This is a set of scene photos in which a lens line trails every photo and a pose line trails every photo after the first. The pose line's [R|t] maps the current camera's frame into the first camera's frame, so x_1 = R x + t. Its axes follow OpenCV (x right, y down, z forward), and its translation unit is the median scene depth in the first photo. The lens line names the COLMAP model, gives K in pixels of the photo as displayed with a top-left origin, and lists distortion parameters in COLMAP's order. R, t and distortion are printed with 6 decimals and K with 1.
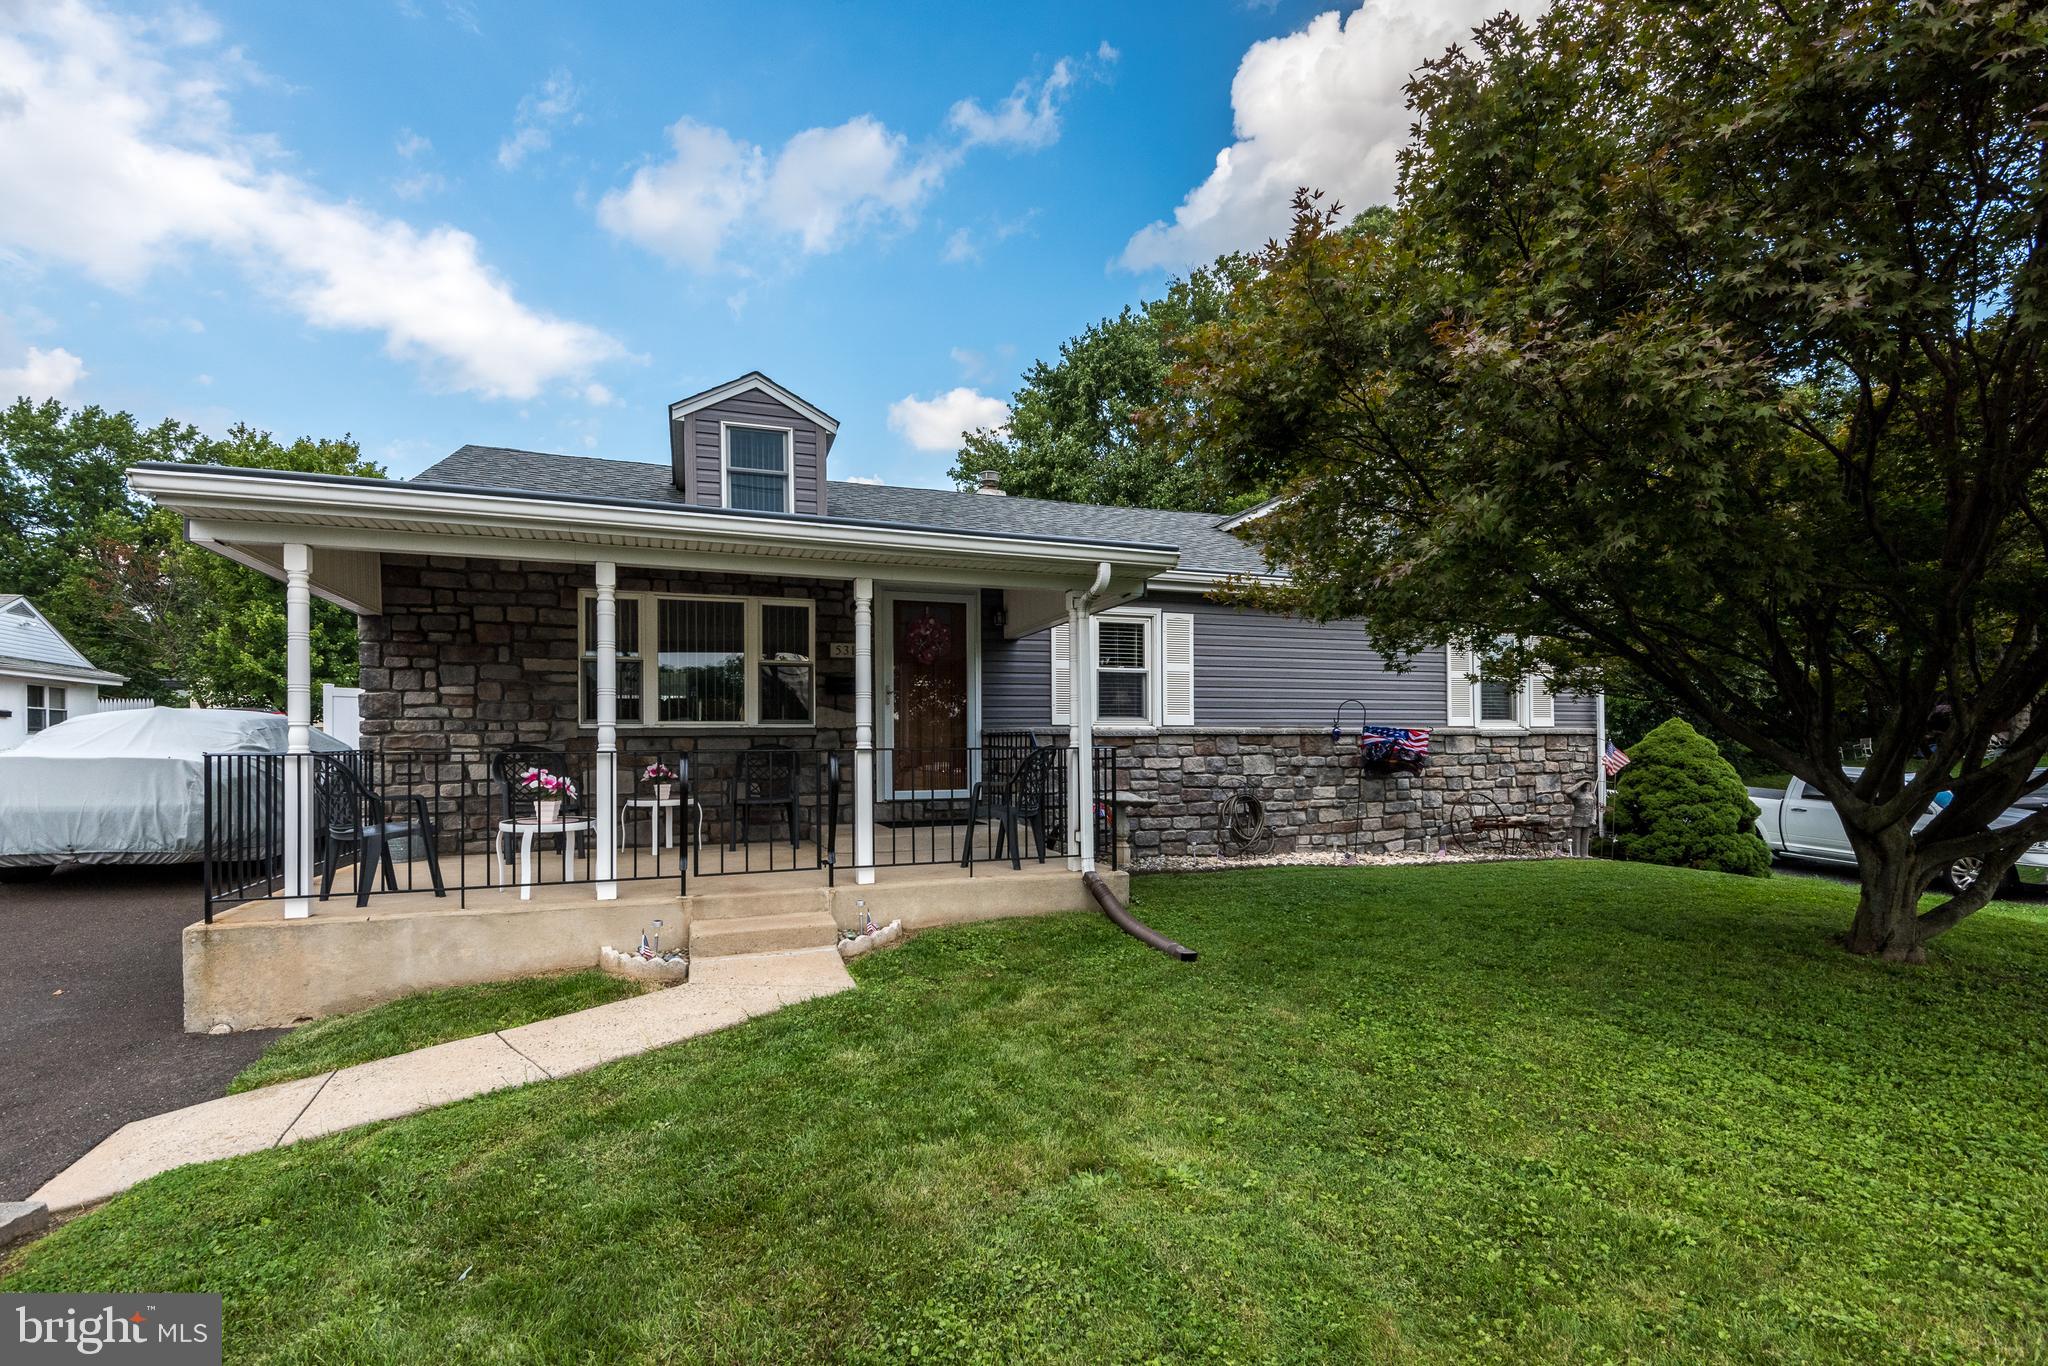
lens RADIAL K [[1035.7, 0, 1085.4], [0, 1035.7, 748.8], [0, 0, 1]] dist [0.027948, -0.022419]
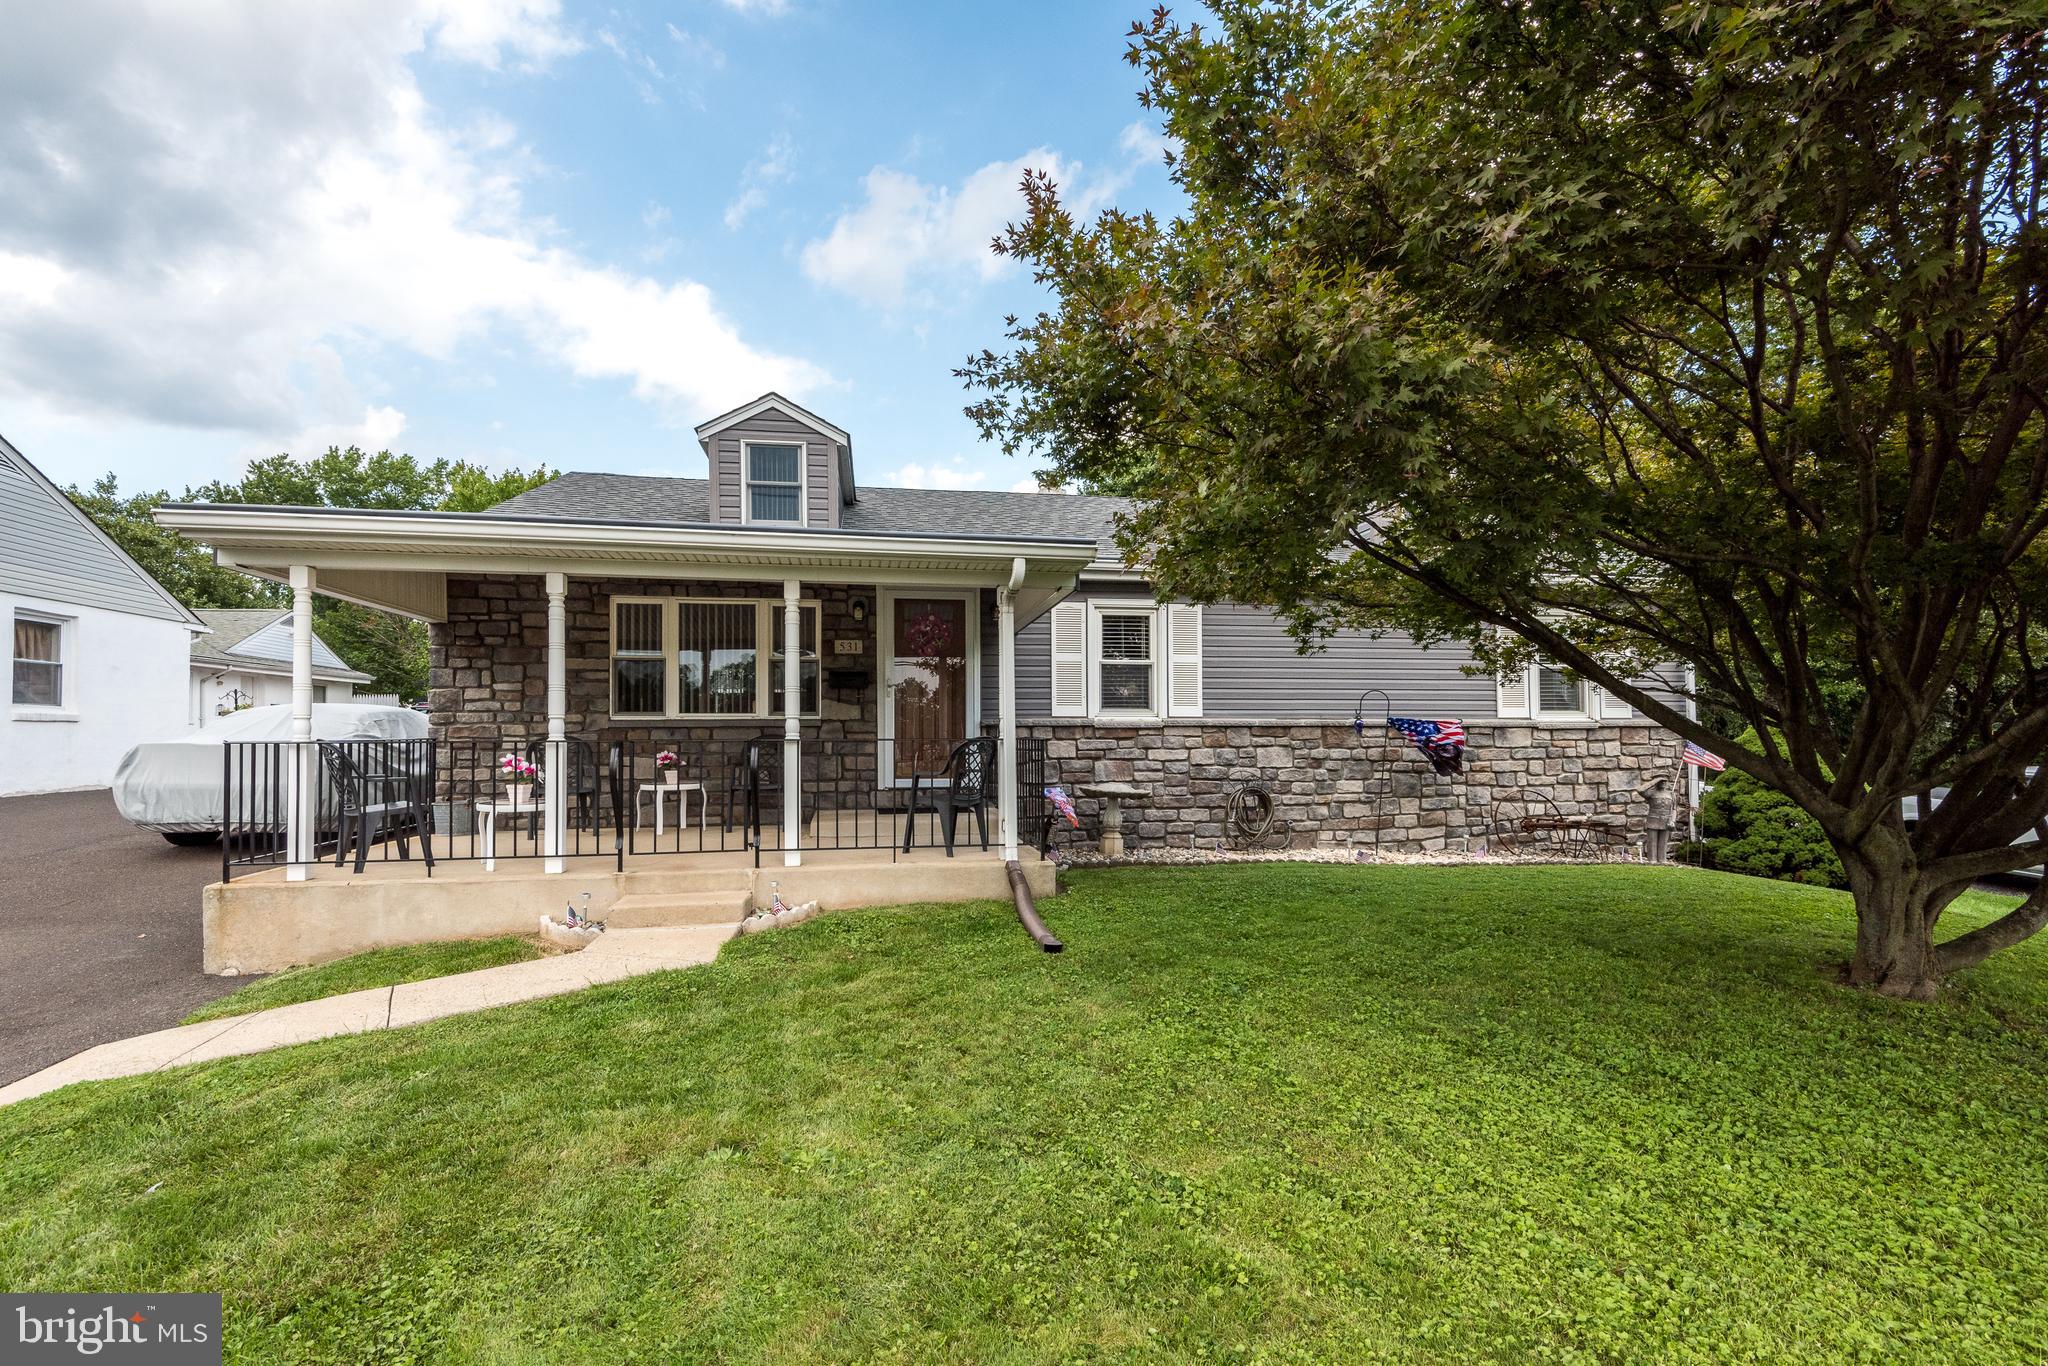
lens RADIAL K [[1011.4, 0, 1057.3], [0, 1011.4, 725.2], [0, 0, 1]] dist [0.039960, -0.023408]
pose [[0.977292, 0.000777, -0.211895, 0.219691], [-0.004020, 0.999881, -0.014871, 0.000253], [0.211859, 0.015385, 0.977179, 0.030814]]
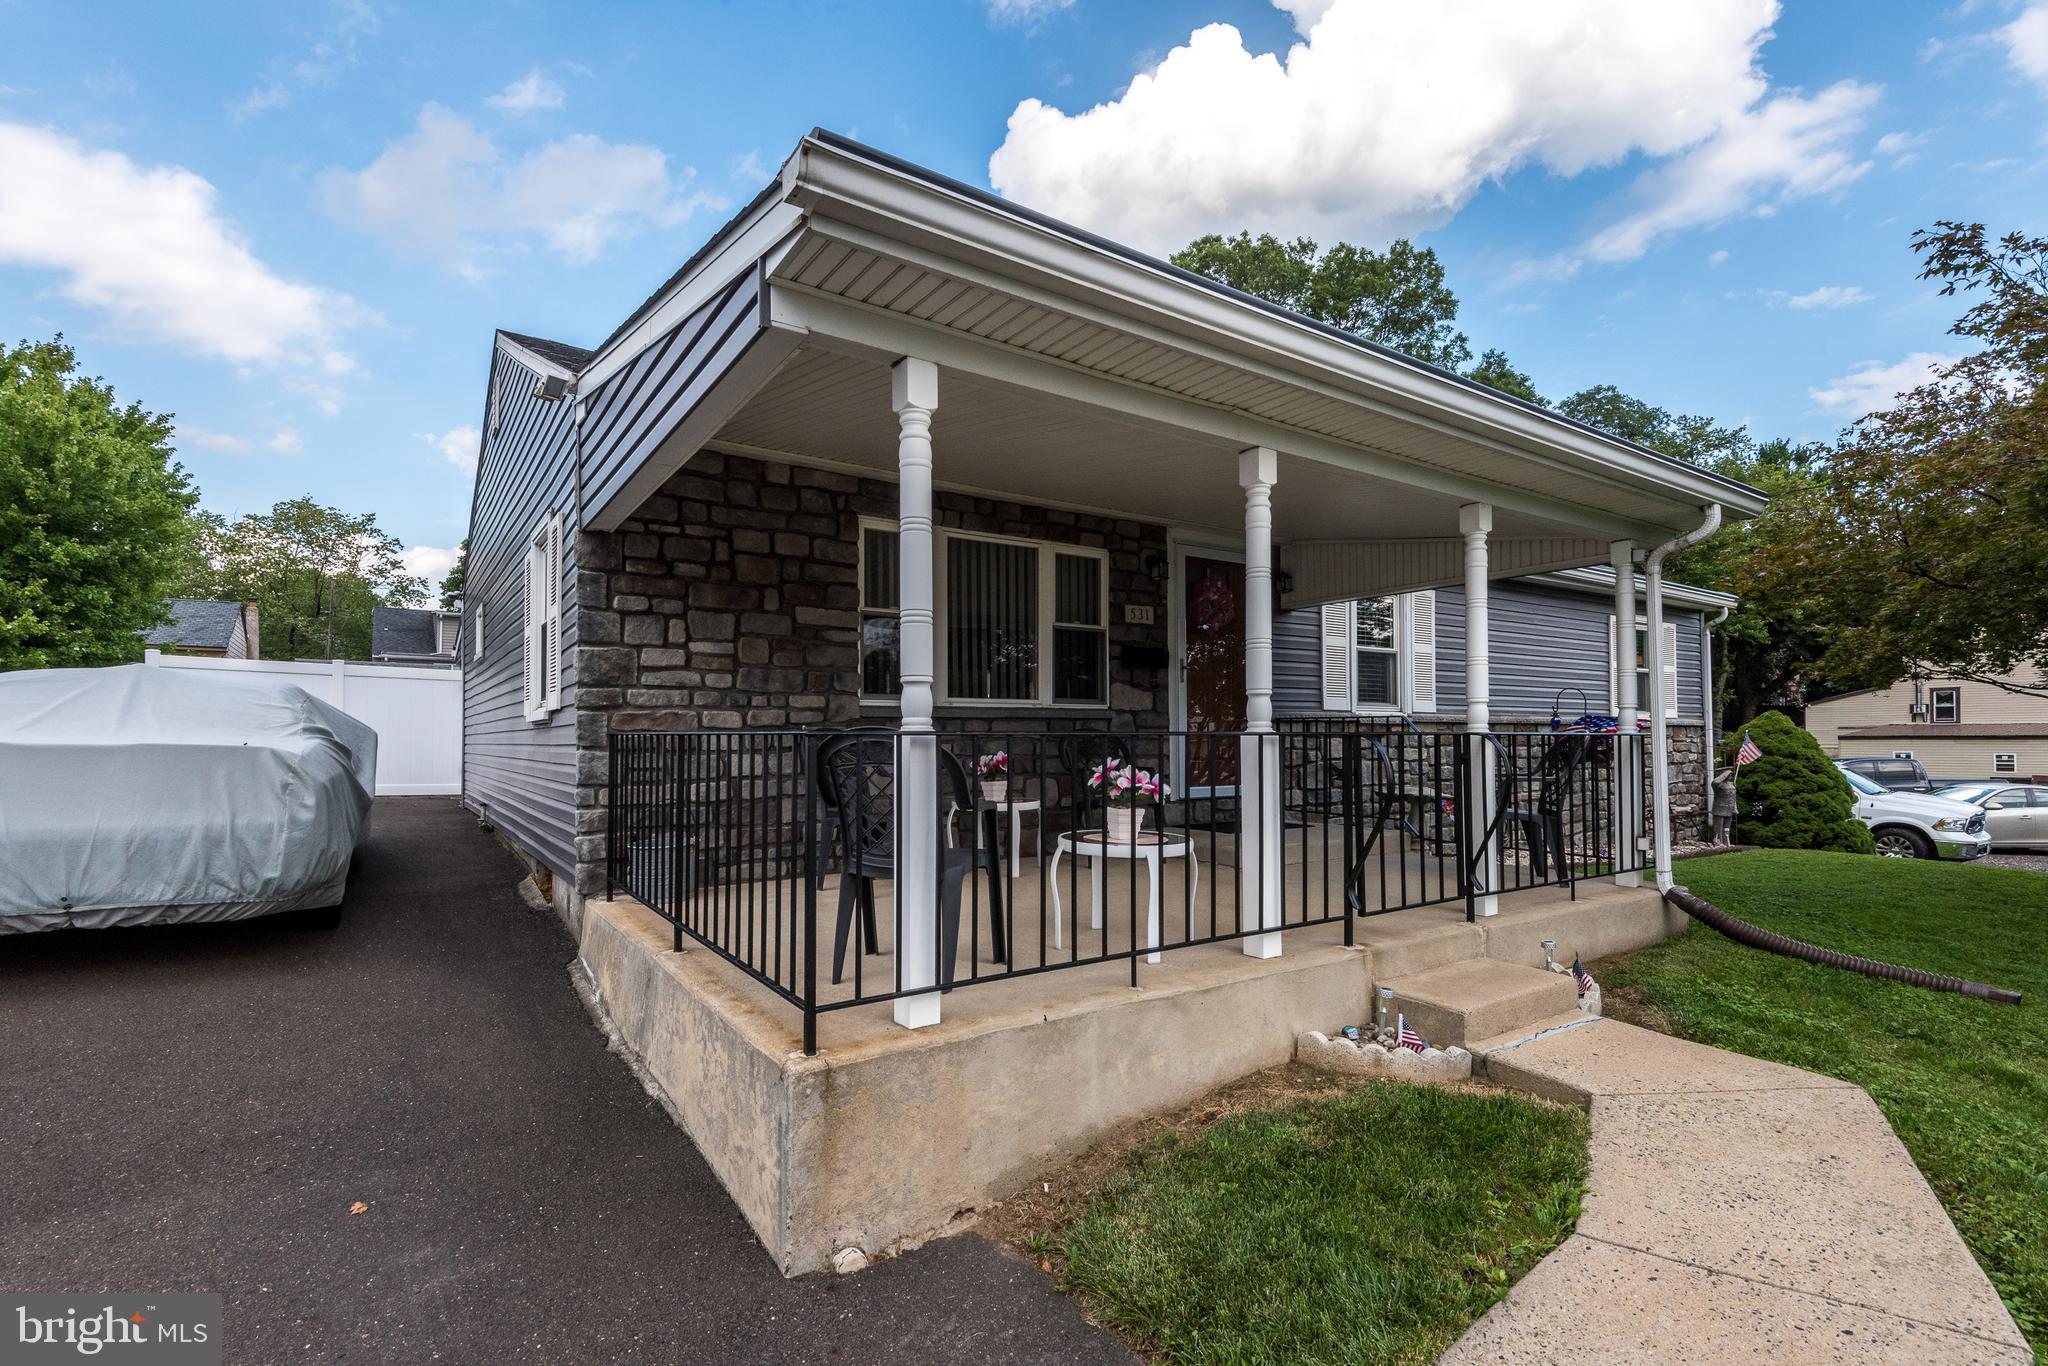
lens RADIAL K [[954.2, 0, 1075.2], [0, 954.2, 733.4], [0, 0, 1]] dist [0.034336, -0.015985]
pose [[0.973899, -0.000054, 0.226984, -0.497266], [0.004755, 0.999785, -0.020164, 0.014250], [-0.226934, 0.020717, 0.973690, 0.316667]]
